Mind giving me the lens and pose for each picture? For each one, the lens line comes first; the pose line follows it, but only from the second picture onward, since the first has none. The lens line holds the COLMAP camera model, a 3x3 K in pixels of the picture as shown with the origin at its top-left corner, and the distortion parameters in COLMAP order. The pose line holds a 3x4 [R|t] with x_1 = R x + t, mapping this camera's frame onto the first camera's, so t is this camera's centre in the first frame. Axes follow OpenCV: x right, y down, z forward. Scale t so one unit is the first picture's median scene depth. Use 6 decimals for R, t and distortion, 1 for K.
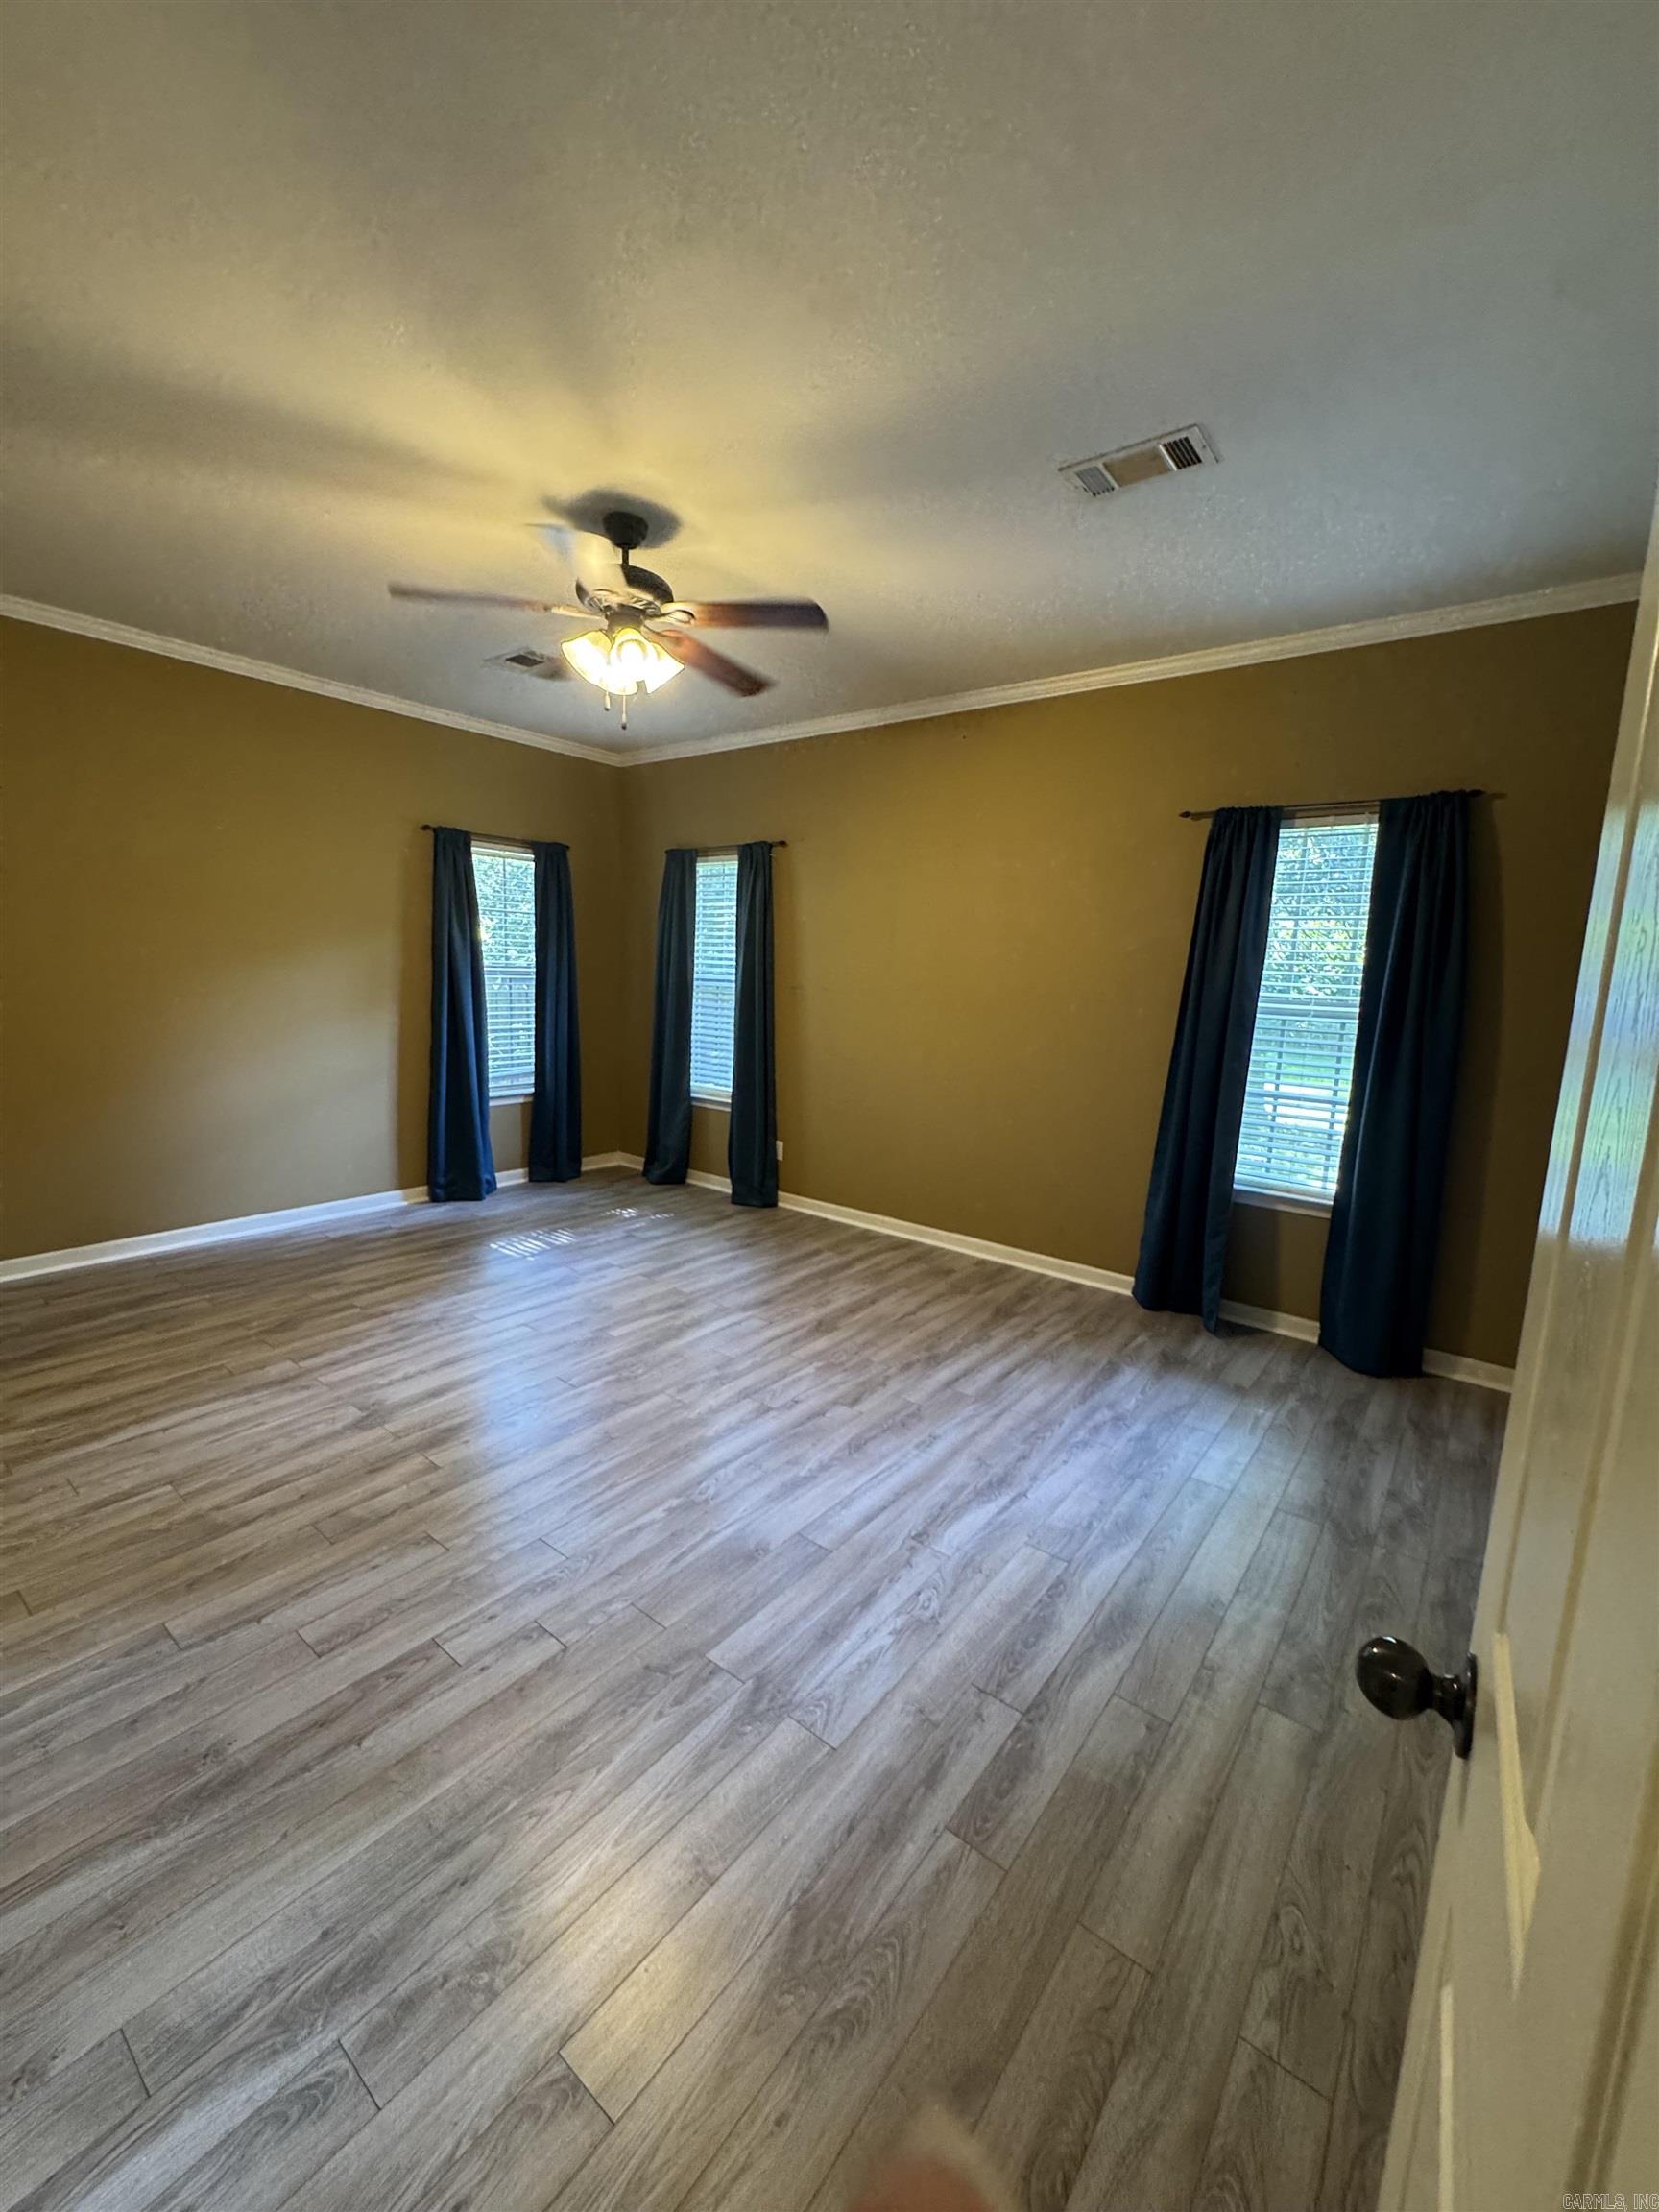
lens RADIAL K [[885.3, 0, 831.7], [0, 885.3, 1103.5], [0, 0, 1]] dist [-0.005126, 0.000893]
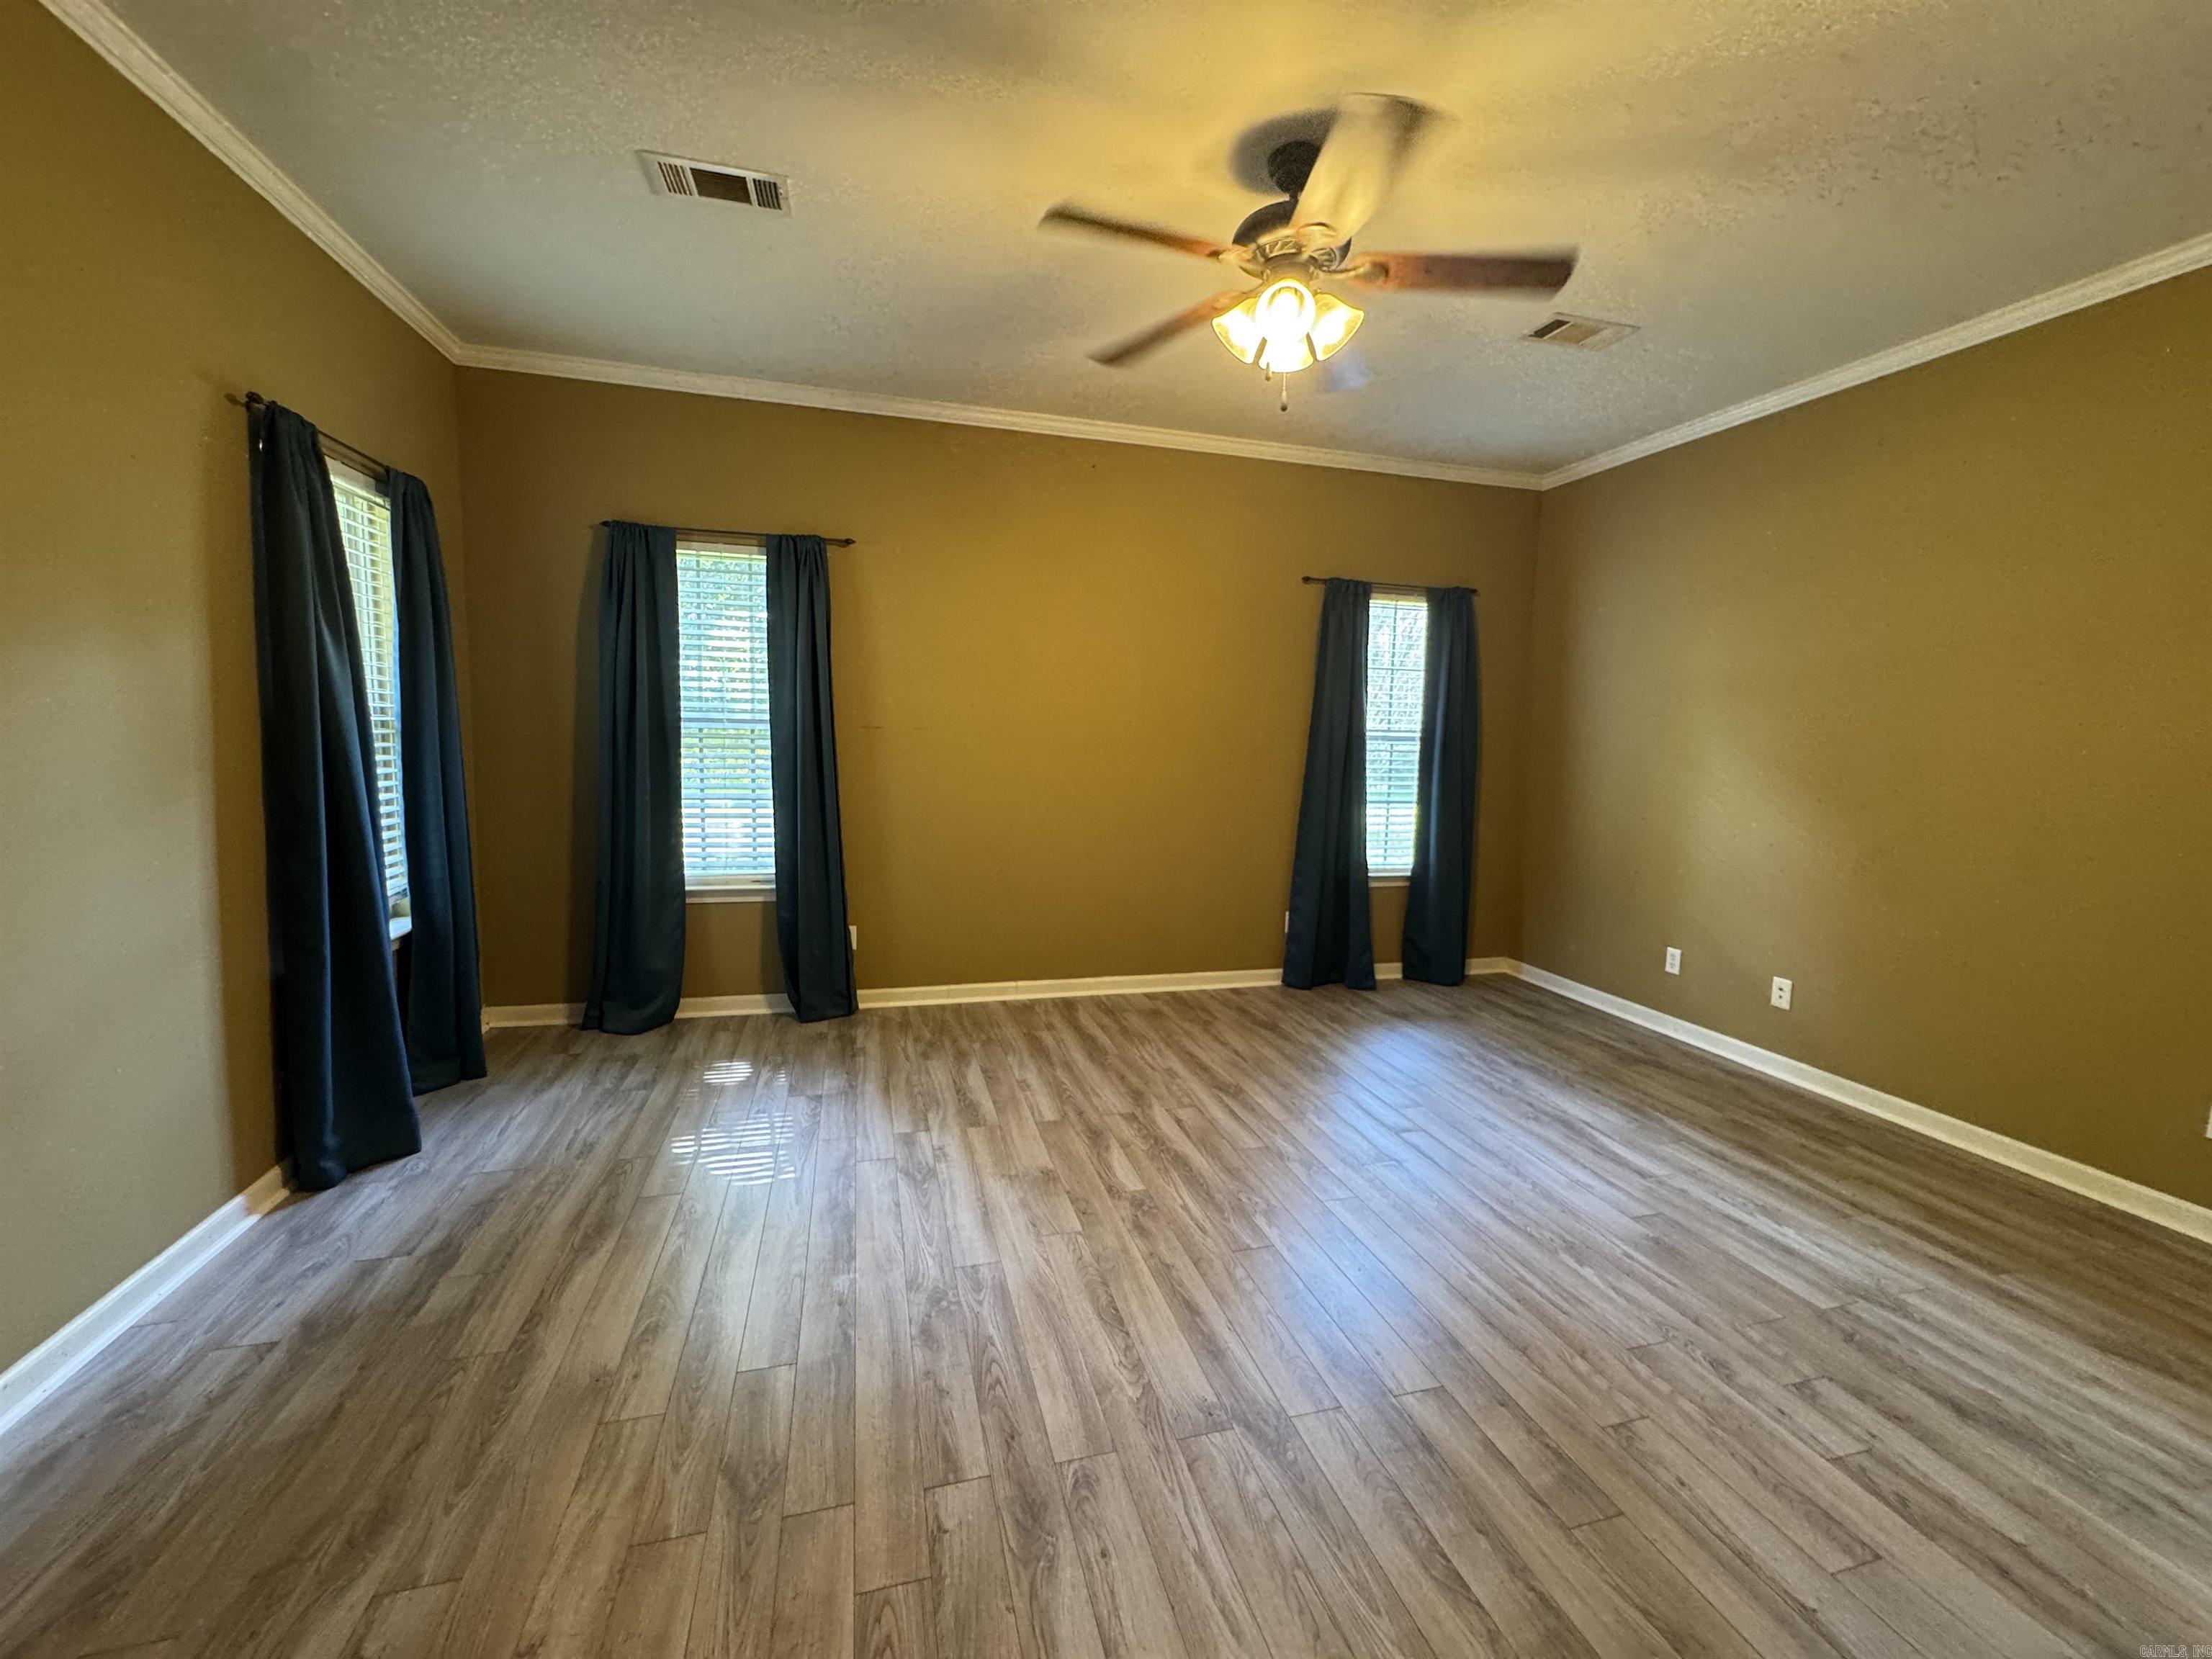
lens RADIAL K [[885.3, 0, 1103.9], [0, 885.3, 827.7], [0, 0, 1]] dist [-0.005126, 0.000893]
pose [[0.597822, -0.108941, 0.794192, -0.838385], [0.117924, 0.991896, 0.047294, -0.084151], [-0.792908, 0.065381, 0.605824, 0.550693]]
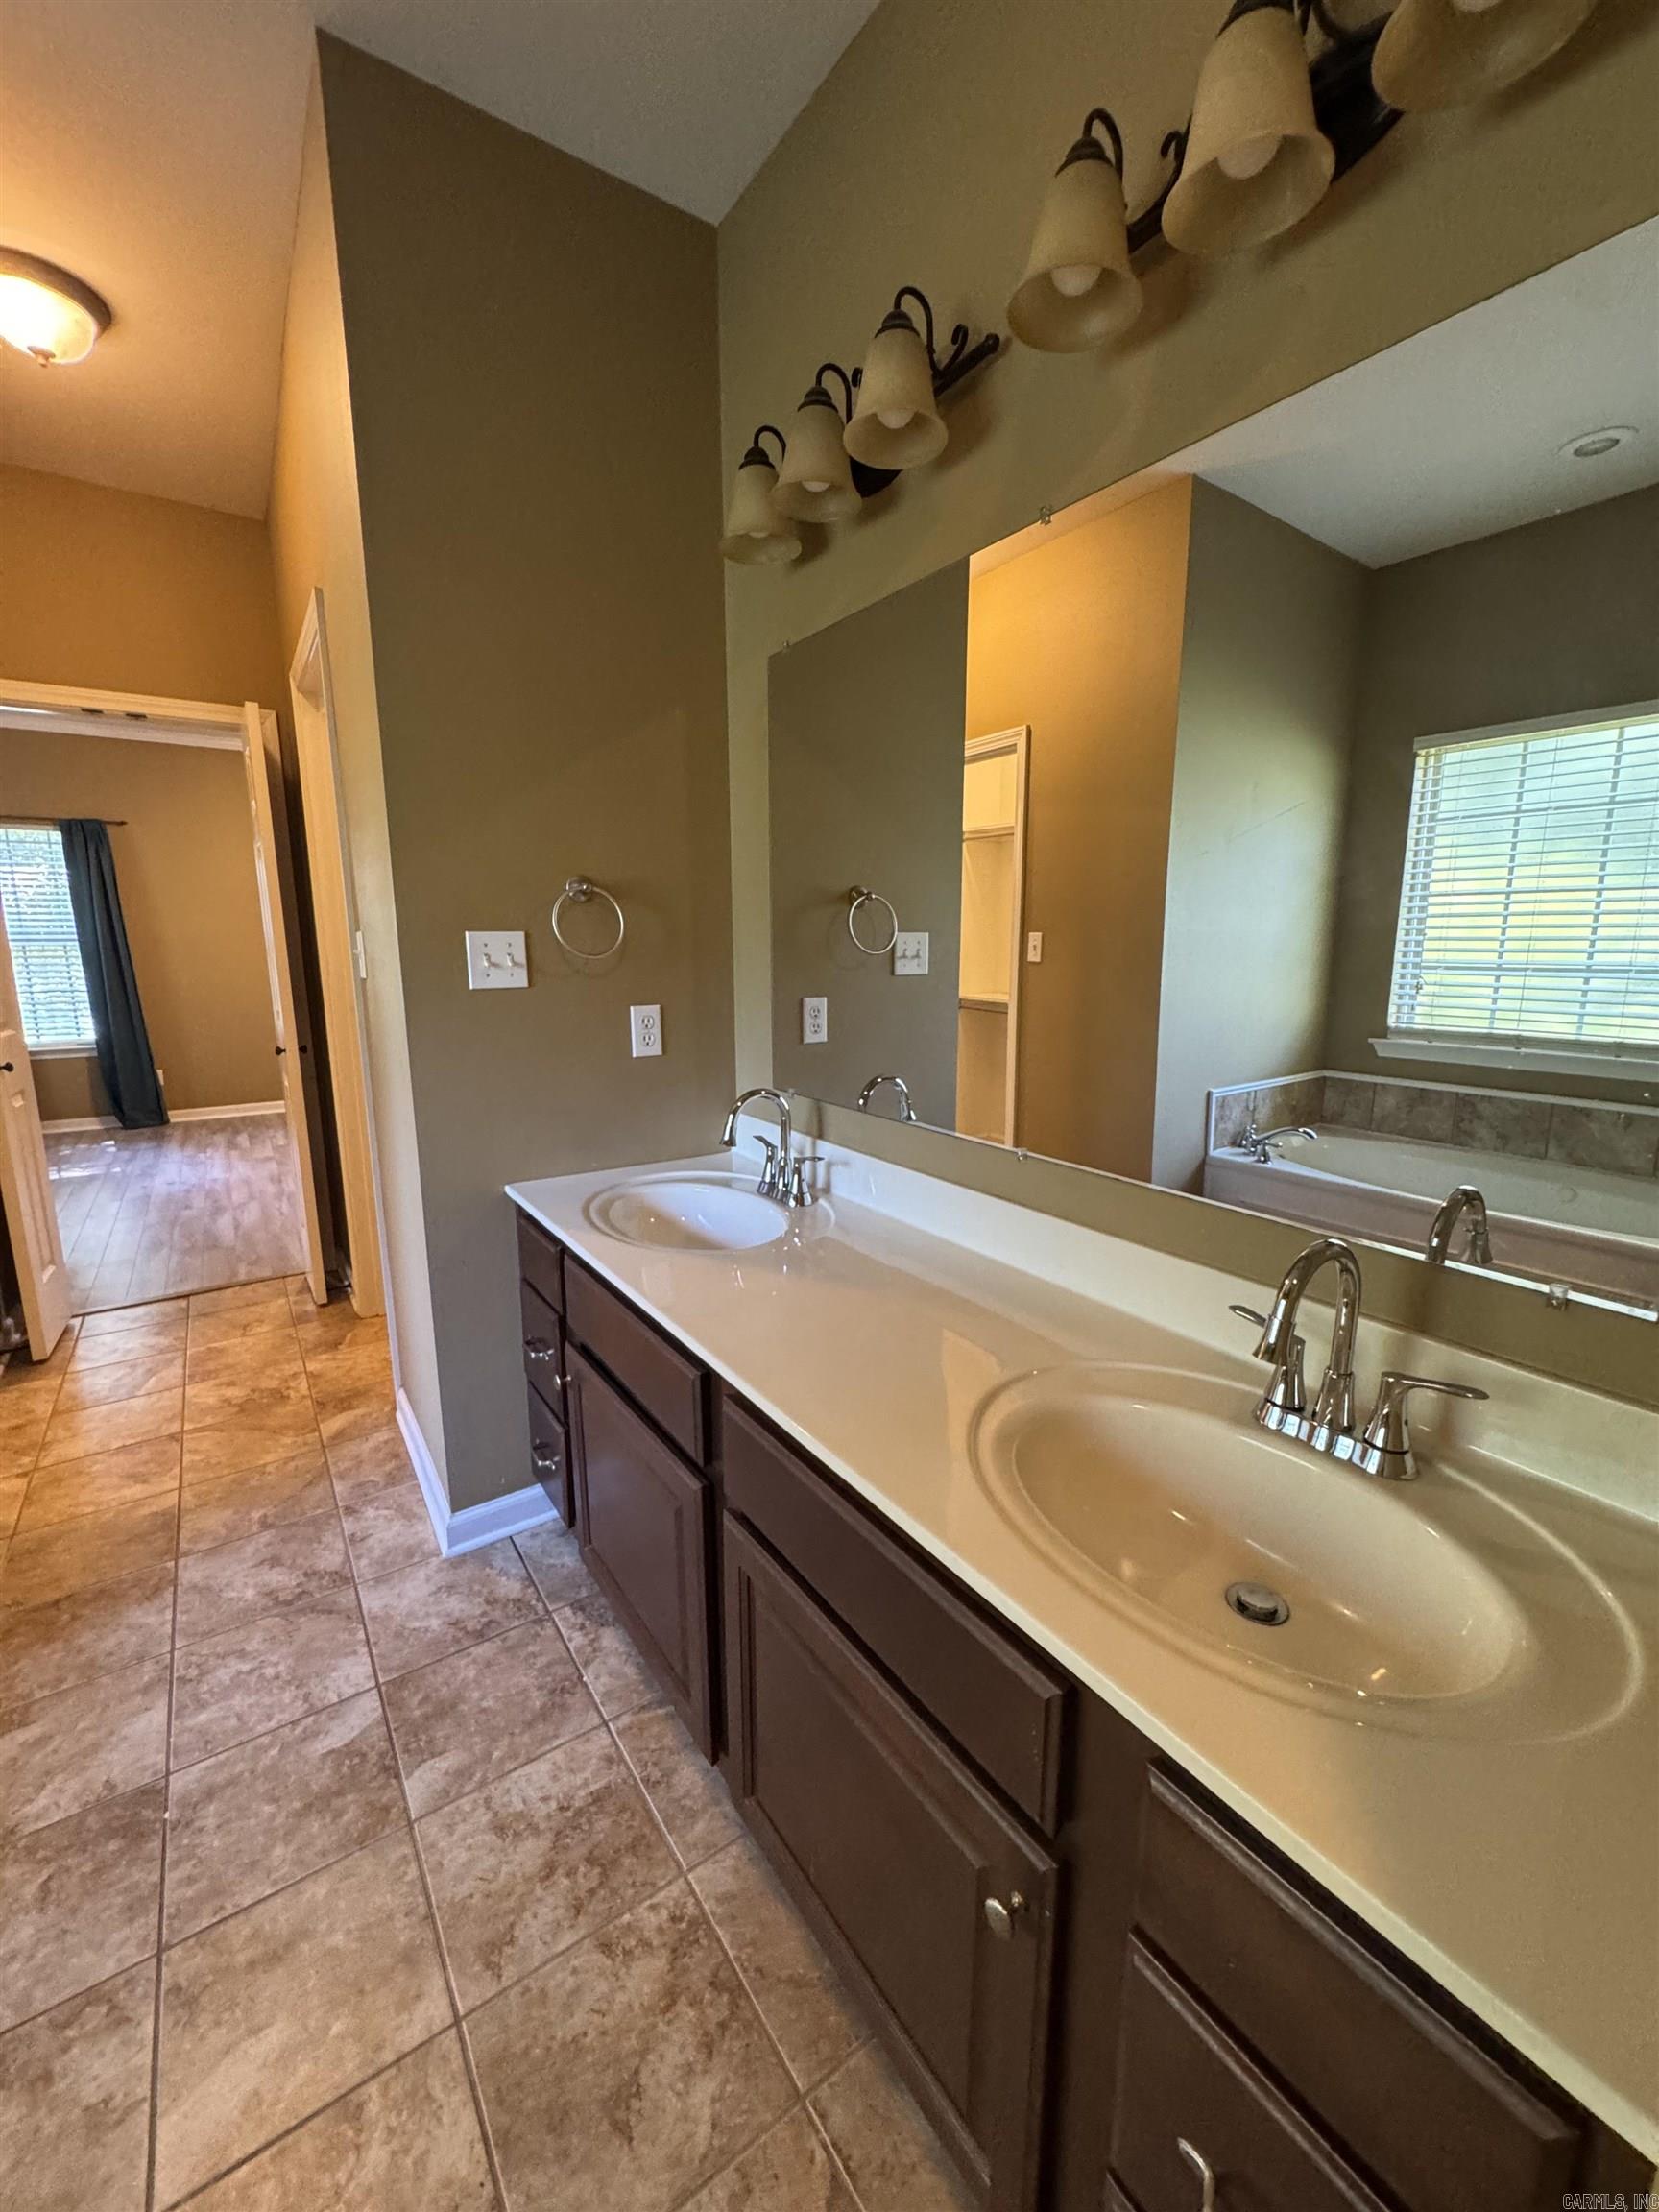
lens RADIAL K [[885.3, 0, 831.7], [0, 885.3, 1103.5], [0, 0, 1]] dist [-0.005126, 0.000893]
pose [[0.298898, -0.208053, 0.931329, -1.451612], [0.156084, 0.973460, 0.167371, 0.045198], [-0.941434, 0.095338, 0.323439, -0.410084]]
